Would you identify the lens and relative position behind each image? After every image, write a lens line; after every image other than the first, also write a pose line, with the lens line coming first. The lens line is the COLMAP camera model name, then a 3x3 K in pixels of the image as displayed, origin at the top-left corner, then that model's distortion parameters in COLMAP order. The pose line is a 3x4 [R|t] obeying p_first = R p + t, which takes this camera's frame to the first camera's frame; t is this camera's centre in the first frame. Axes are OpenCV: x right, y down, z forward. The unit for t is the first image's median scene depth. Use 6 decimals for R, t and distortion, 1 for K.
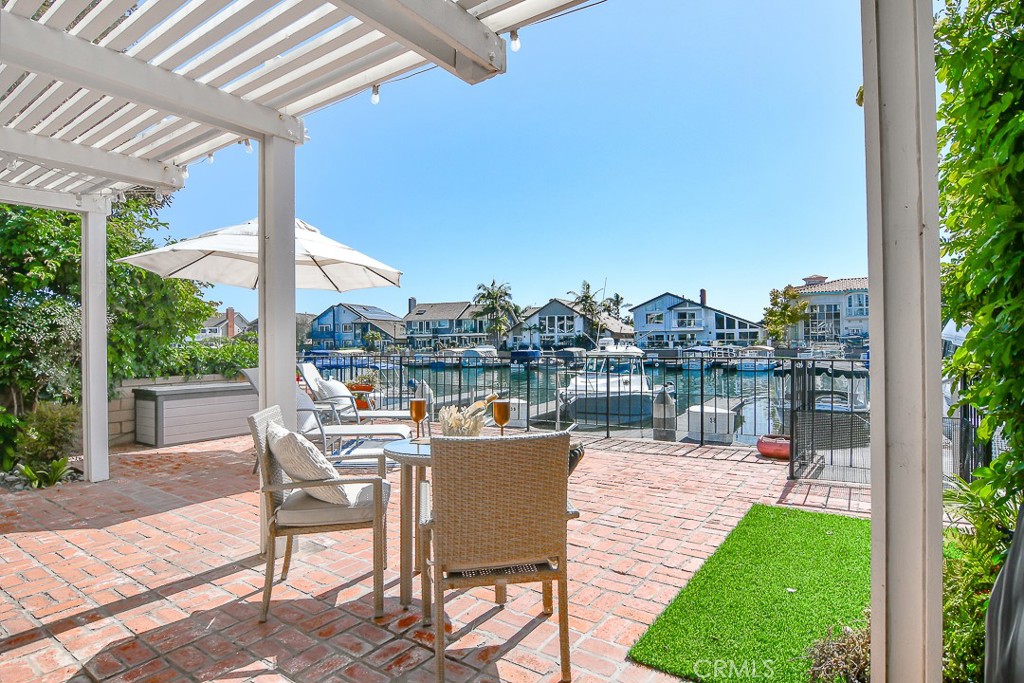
lens RADIAL K [[562.8, 0, 513.4], [0, 562.8, 342.3], [0, 0, 1]] dist [-0.010490, 0.000925]
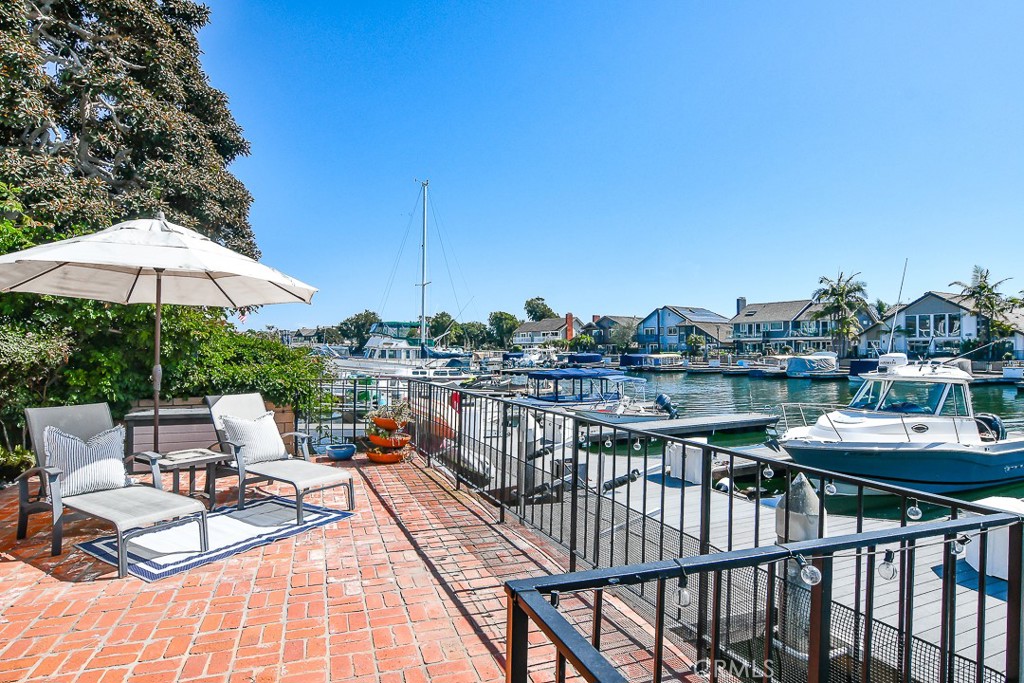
lens RADIAL K [[562.8, 0, 513.7], [0, 562.8, 346.5], [0, 0, 1]] dist [-0.010490, 0.000925]
pose [[0.827028, 0.010121, -0.562070, 0.033796], [-0.008138, 0.999949, 0.006033, -0.003176], [0.562102, -0.000415, 0.827067, 0.047841]]
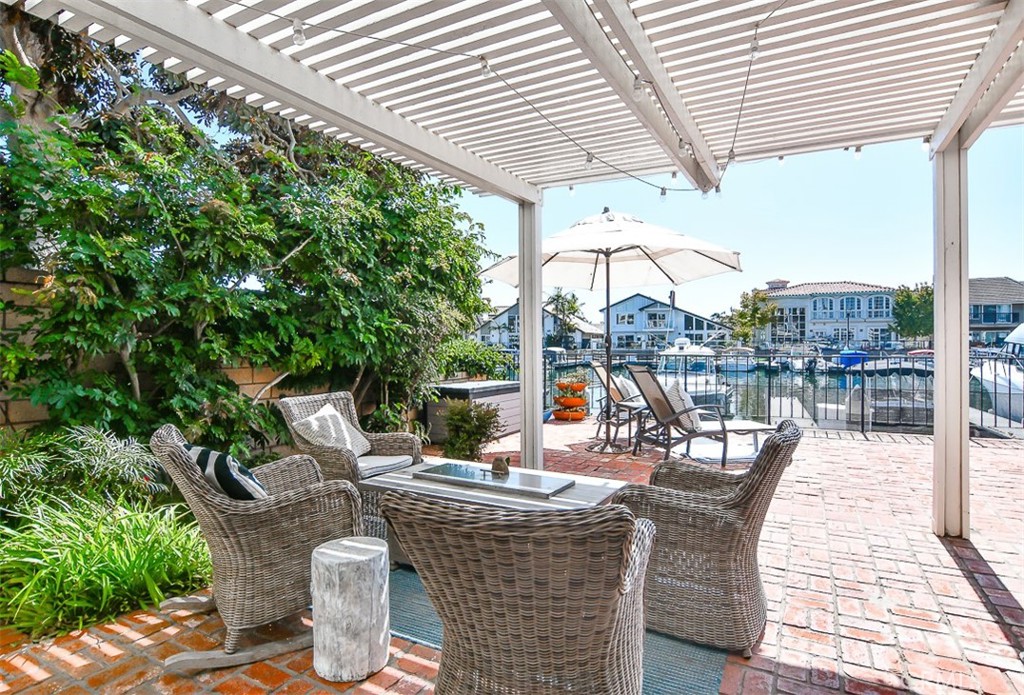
lens RADIAL K [[574.7, 0, 512.5], [0, 574.7, 342.7], [0, 0, 1]] dist [-0.002784, -0.000133]
pose [[0.993615, 0.008753, 0.112484, -0.060817], [-0.008919, 0.999960, 0.000966, 0.000855], [-0.112471, -0.001963, 0.993653, 0.000784]]
